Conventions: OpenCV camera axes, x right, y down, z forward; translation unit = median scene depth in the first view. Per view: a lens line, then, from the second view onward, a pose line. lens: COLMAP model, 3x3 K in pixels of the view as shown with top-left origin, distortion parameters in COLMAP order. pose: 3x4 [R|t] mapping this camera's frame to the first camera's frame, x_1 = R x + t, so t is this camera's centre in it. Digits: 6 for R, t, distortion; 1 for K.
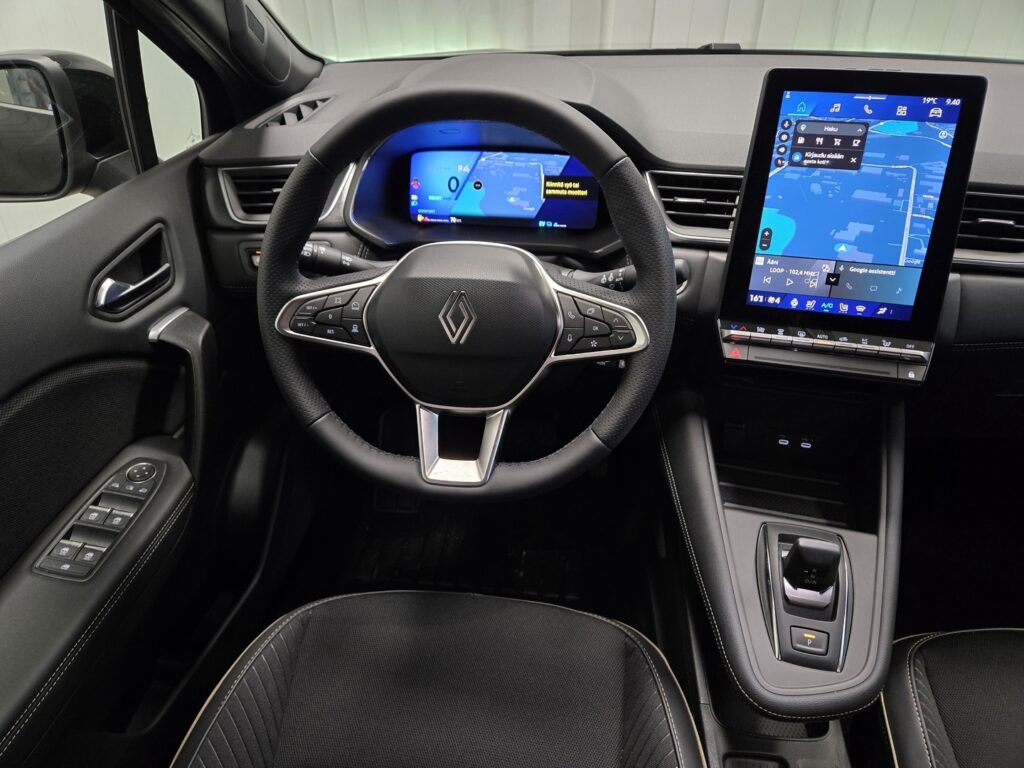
lens RADIAL K [[681.1, 0, 512.0], [0, 681.1, 384.0], [0, 0, 1]] dist [0.074738, -0.071328]
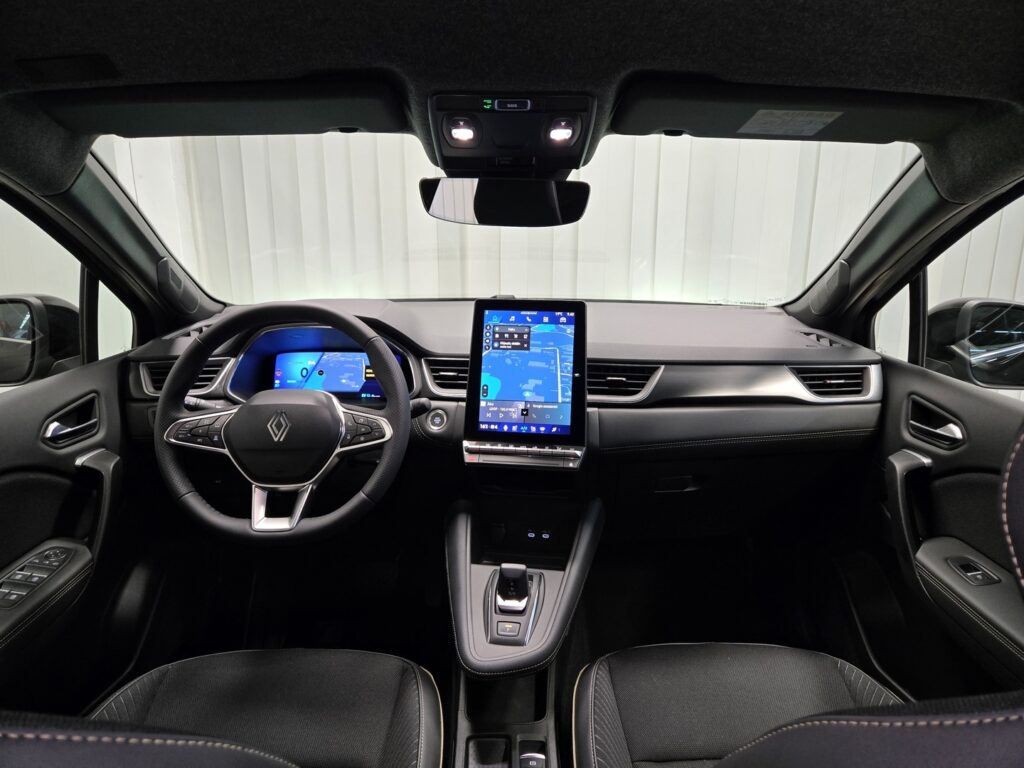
lens RADIAL K [[681.1, 0, 512.0], [0, 681.1, 384.0], [0, 0, 1]] dist [0.074738, -0.071328]
pose [[0.993690, -0.020309, 0.110310, 0.256257], [0.057221, 0.937655, -0.342824, 0.350311], [-0.096470, 0.346973, 0.932901, -0.562854]]
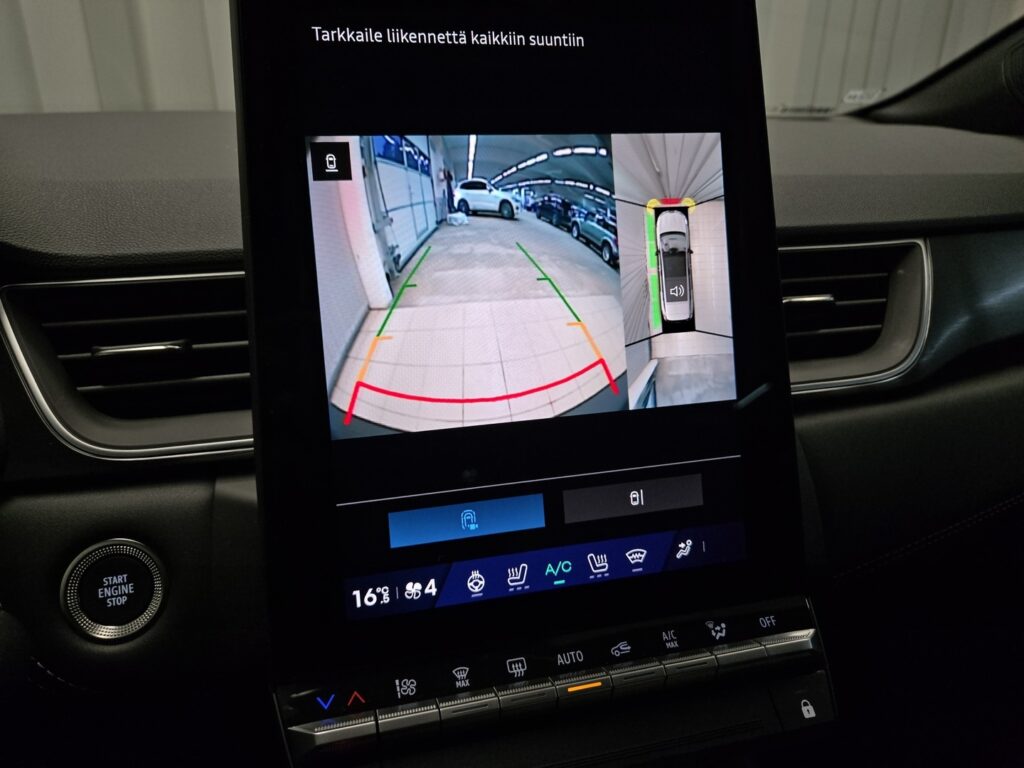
lens RADIAL K [[681.1, 0, 512.0], [0, 681.1, 384.0], [0, 0, 1]] dist [0.074738, -0.071328]
pose [[0.887222, -0.171457, 0.428297, 0.303041], [0.255862, 0.955386, -0.147557, -0.162985], [-0.383890, 0.240500, 0.891509, 0.677254]]
